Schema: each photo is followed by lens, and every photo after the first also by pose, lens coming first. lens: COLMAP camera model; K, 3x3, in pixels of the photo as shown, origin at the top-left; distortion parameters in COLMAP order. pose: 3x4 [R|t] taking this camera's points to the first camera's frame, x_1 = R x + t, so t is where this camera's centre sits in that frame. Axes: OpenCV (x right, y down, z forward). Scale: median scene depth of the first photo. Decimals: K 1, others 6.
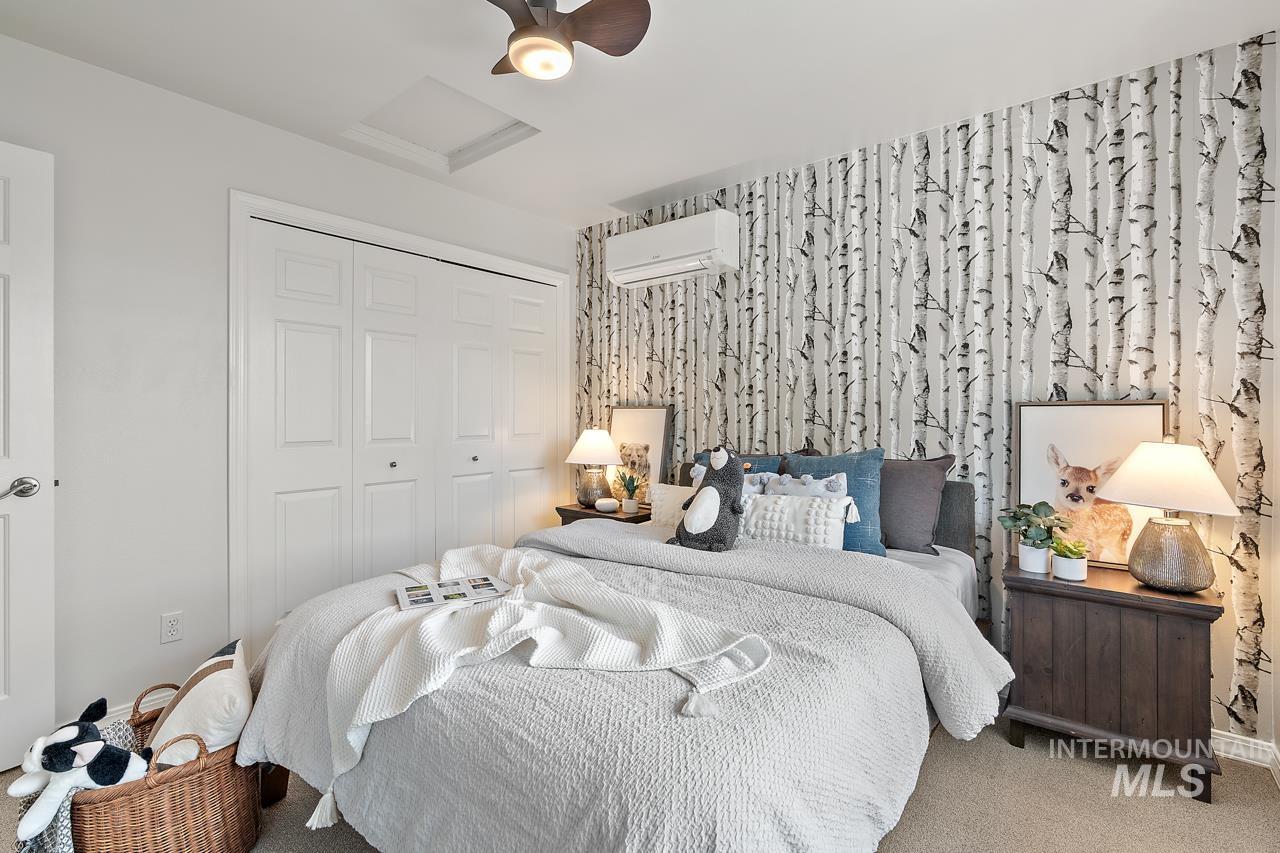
lens RADIAL K [[582.3, 0, 639.1], [0, 582.3, 415.7], [0, 0, 1]] dist [-0.006617, 0.000749]
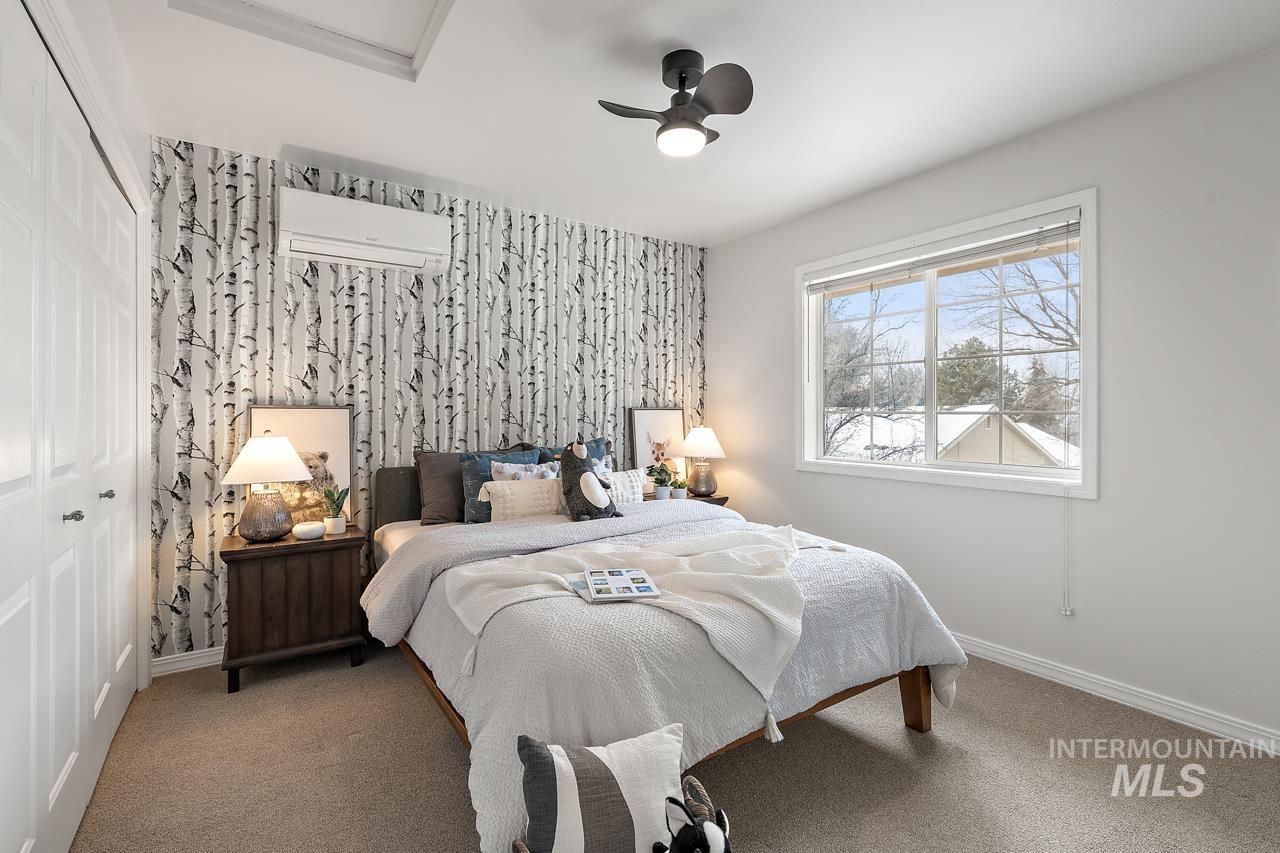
lens RADIAL K [[582.3, 0, 639.1], [0, 582.3, 415.7], [0, 0, 1]] dist [-0.006617, 0.000749]
pose [[0.280877, -0.000799, 0.959744, -0.788259], [0.006857, 0.999976, -0.001174, 0.002024], [-0.959719, 0.006910, 0.280875, 0.400577]]
